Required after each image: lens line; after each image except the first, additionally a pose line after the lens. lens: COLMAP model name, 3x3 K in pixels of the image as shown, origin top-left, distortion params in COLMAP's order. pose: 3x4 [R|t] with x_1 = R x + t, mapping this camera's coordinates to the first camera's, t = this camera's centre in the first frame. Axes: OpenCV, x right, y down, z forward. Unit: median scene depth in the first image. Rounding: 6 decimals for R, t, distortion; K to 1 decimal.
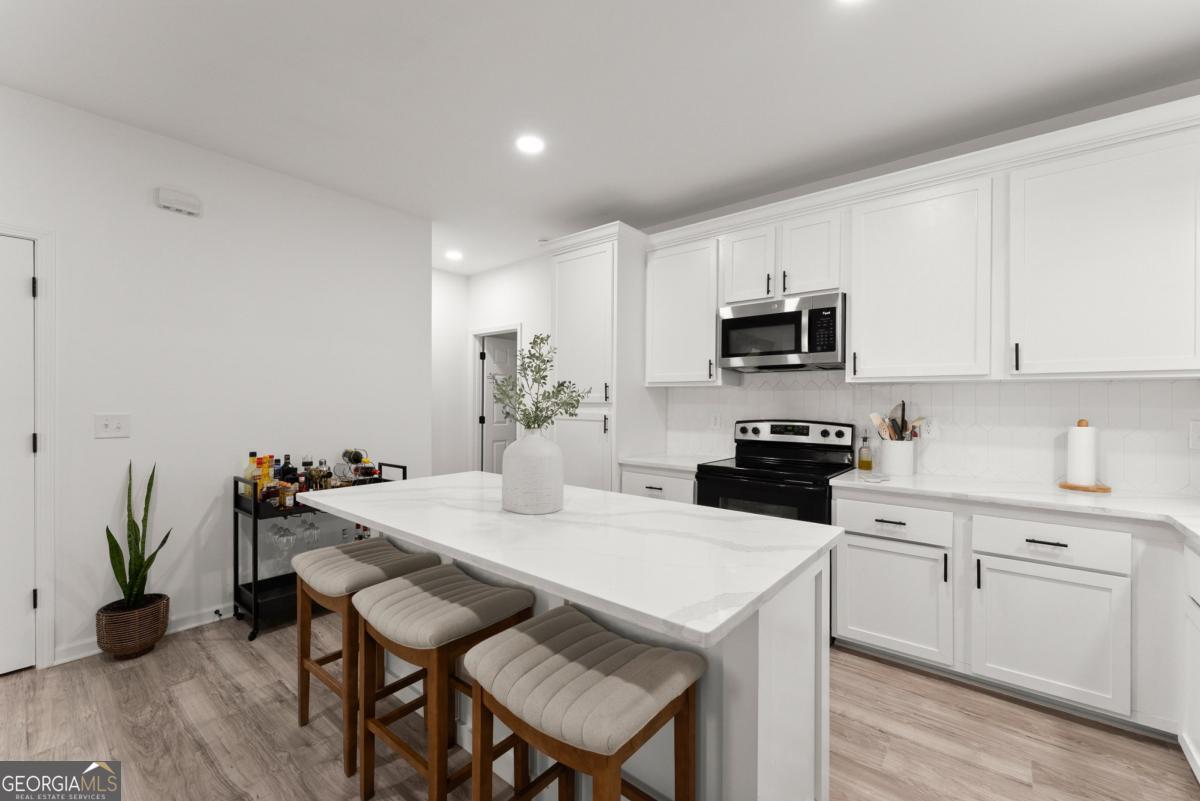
lens RADIAL K [[484.6, 0, 600.7], [0, 484.6, 398.7], [0, 0, 1]] dist [-0.001488, -0.000108]
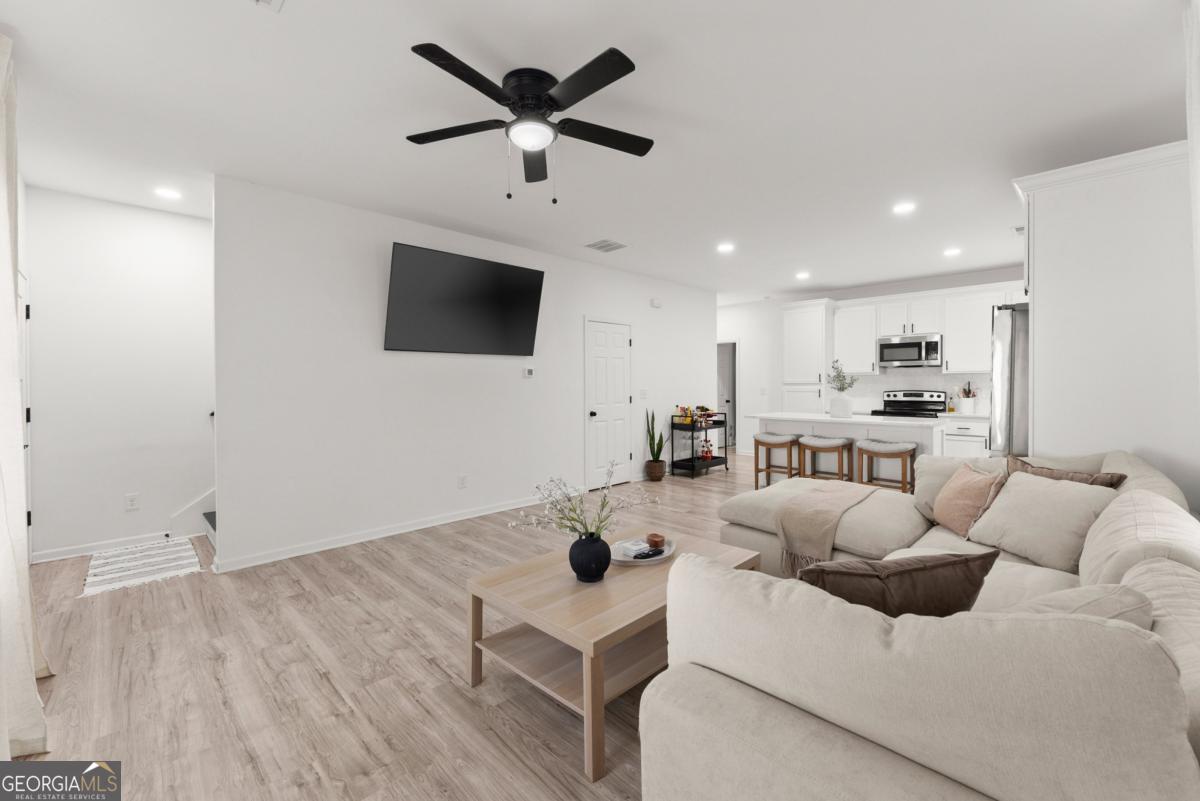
lens RADIAL K [[490.3, 0, 602.0], [0, 490.3, 392.7], [0, 0, 1]] dist [-0.002327, -0.000191]
pose [[0.995439, -0.007637, -0.095092, -0.825800], [0.009923, 0.999672, 0.023593, -0.011406], [0.094881, -0.024429, 0.995189, -1.372334]]
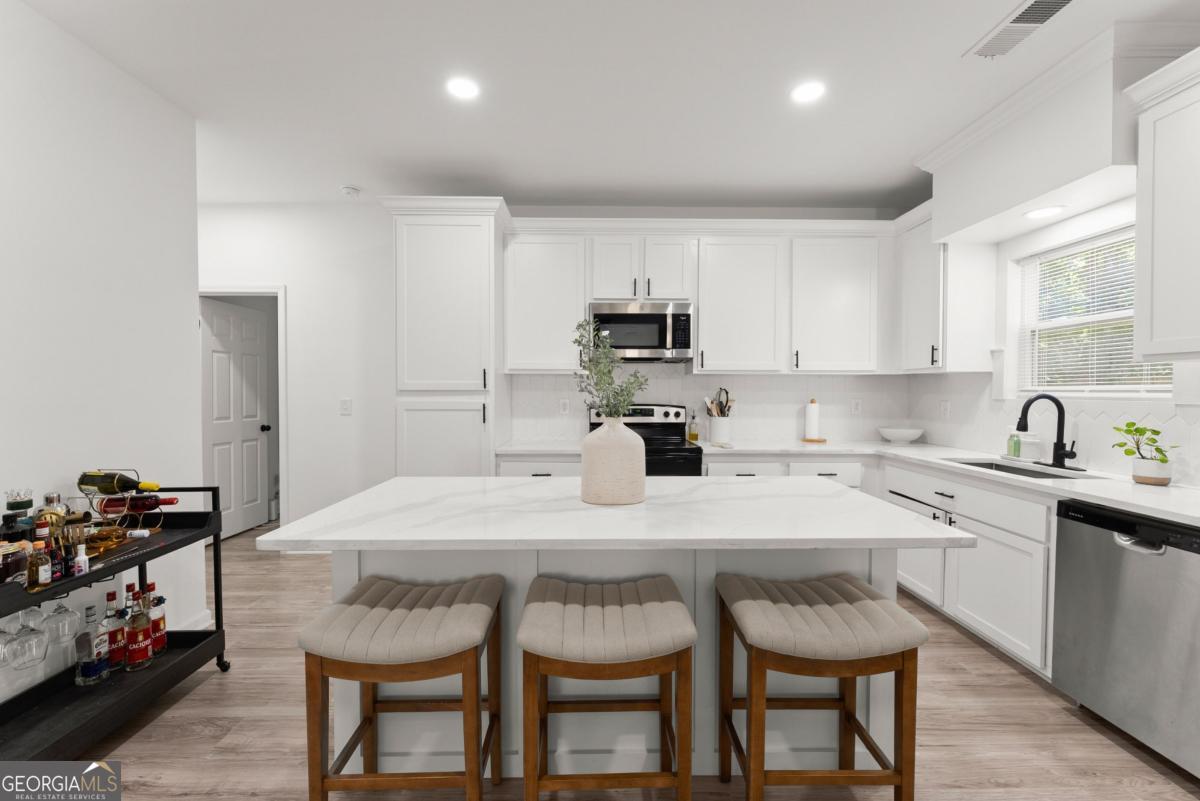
lens RADIAL K [[484.6, 0, 600.7], [0, 484.6, 398.7], [0, 0, 1]] dist [-0.001488, -0.000108]
pose [[0.759398, -0.016181, 0.650425, -0.478276], [-0.001672, 0.999639, 0.026820, -0.000940], [-0.650624, -0.021454, 0.759097, 0.170107]]
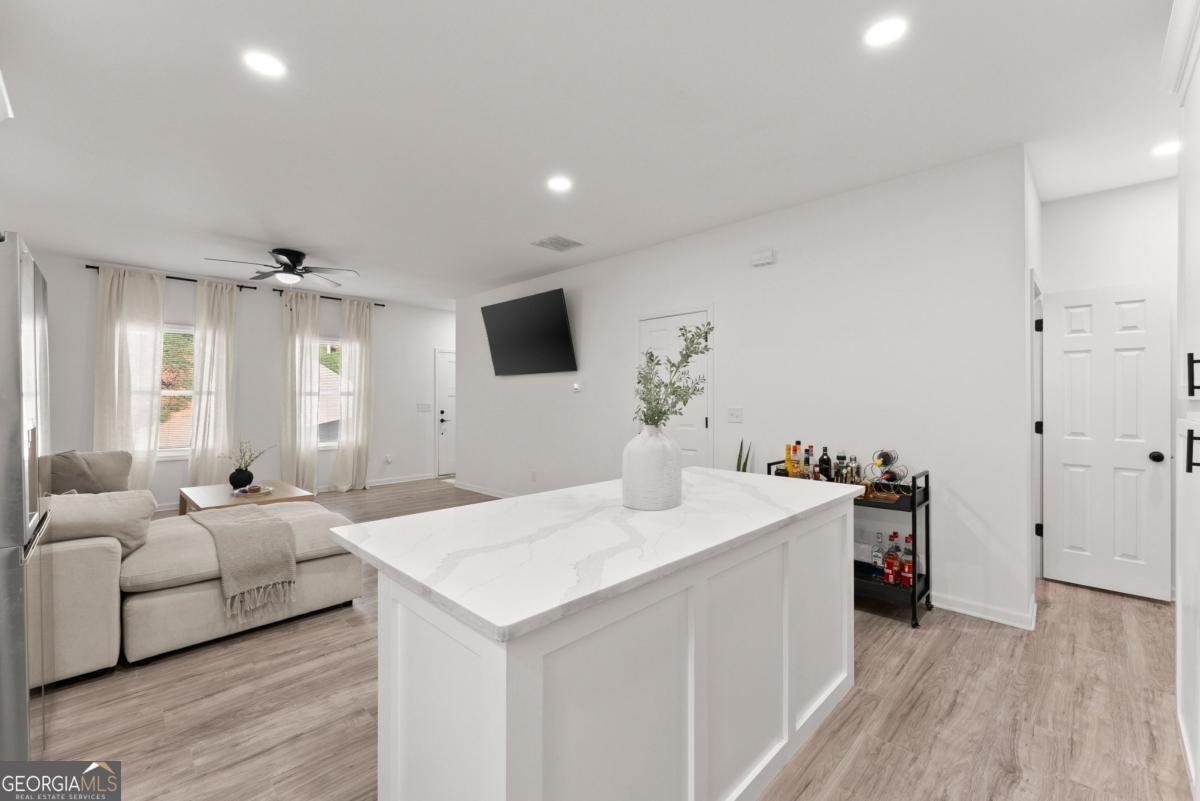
lens RADIAL K [[495.0, 0, 601.3], [0, 495.0, 390.7], [0, 0, 1]] dist [0.000476, -0.000043]
pose [[-0.088235, -0.019615, -0.995907, 0.538699], [0.005616, 0.999780, -0.020189, 0.006932], [0.996084, -0.007375, -0.088105, 0.596450]]
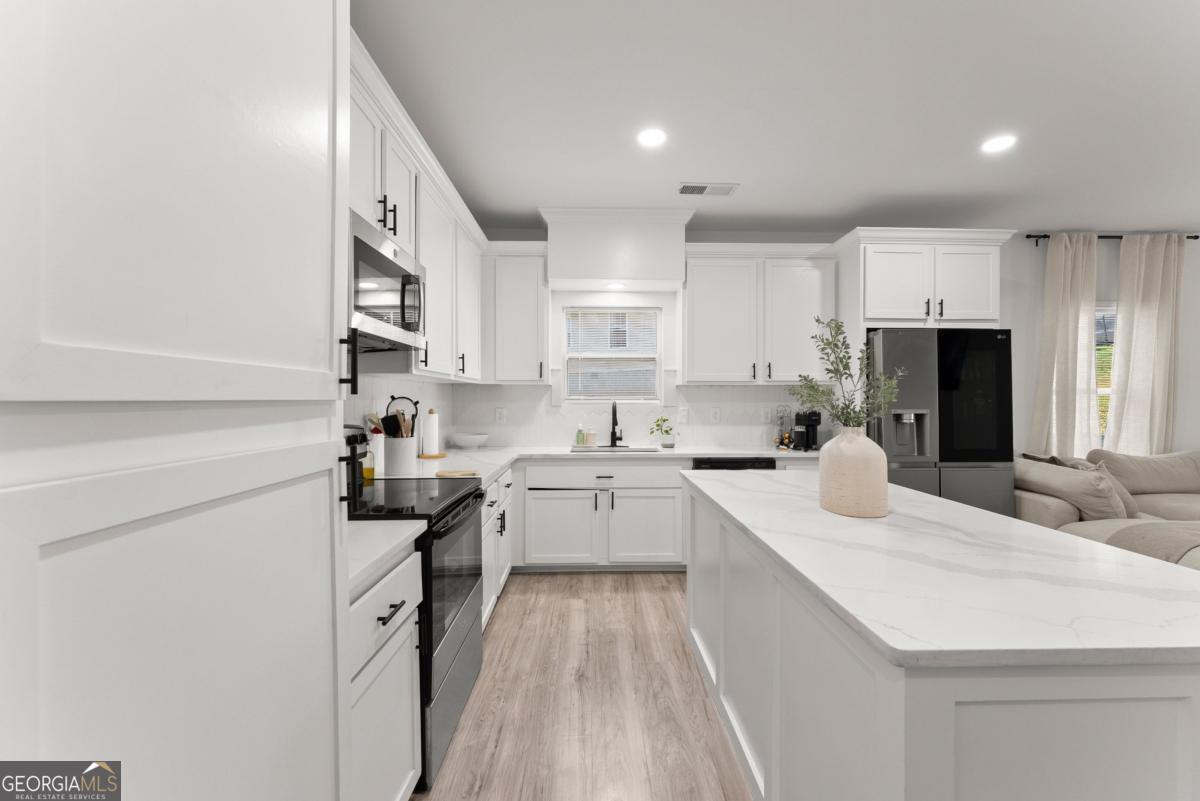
lens RADIAL K [[484.6, 0, 600.7], [0, 484.6, 398.7], [0, 0, 1]] dist [-0.001488, -0.000108]
pose [[-0.658186, -0.004629, 0.752841, -0.315491], [-0.009288, 0.999955, -0.001972, 0.008193], [-0.752798, -0.008290, -0.658199, 1.207775]]
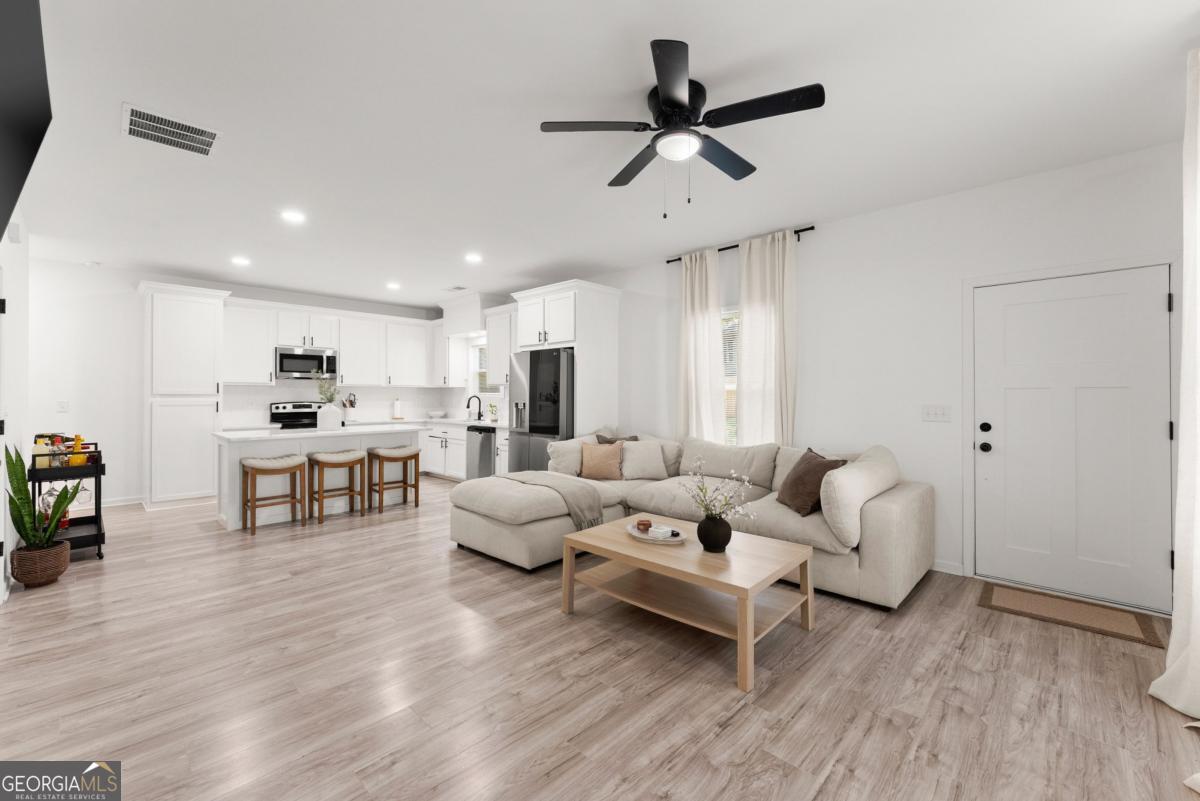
lens RADIAL K [[495.0, 0, 601.3], [0, 495.0, 390.7], [0, 0, 1]] dist [0.000476, -0.000043]
pose [[0.067211, 0.003856, 0.997731, -1.837923], [-0.007247, 0.999968, -0.003376, -0.008618], [-0.997712, -0.007003, 0.067237, -0.513292]]
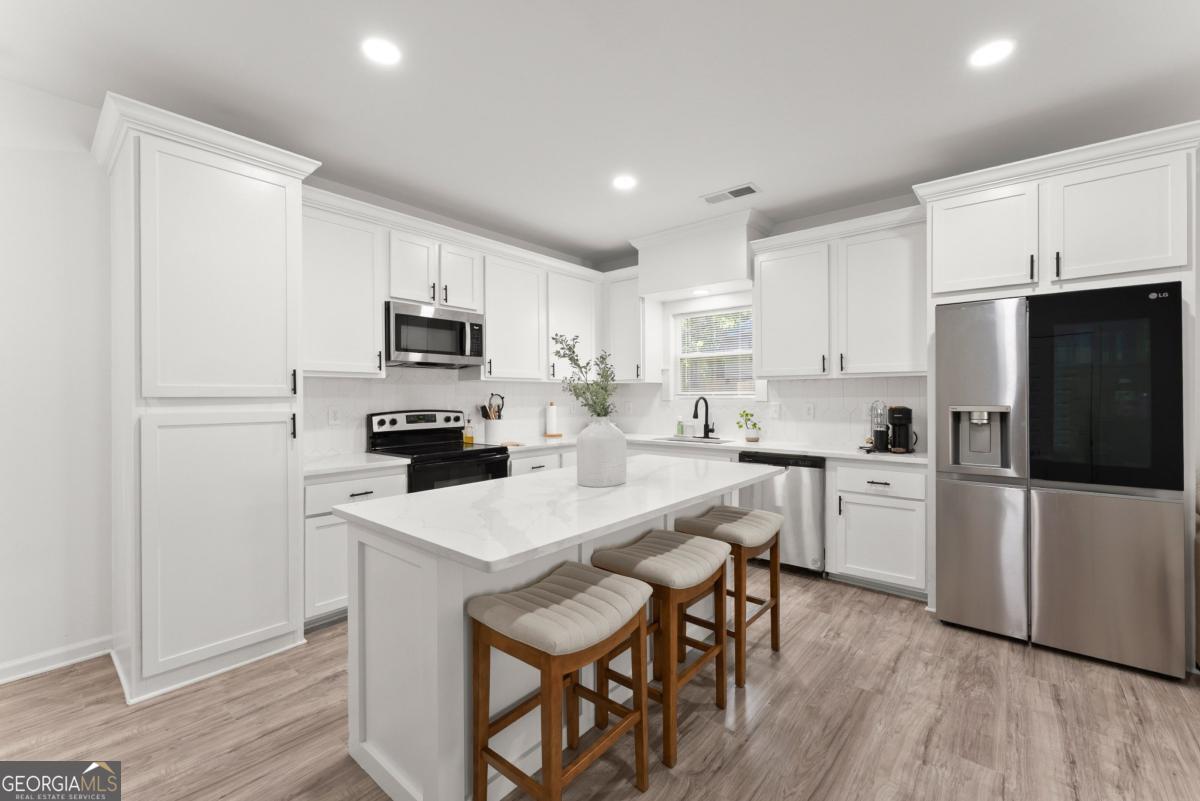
lens RADIAL K [[490.3, 0, 602.0], [0, 490.3, 392.7], [0, 0, 1]] dist [-0.002327, -0.000191]
pose [[0.005040, 0.000219, 0.999987, -0.819811], [-0.002676, 0.999996, -0.000206, 0.001904], [-0.999984, -0.002675, 0.005041, 0.600653]]
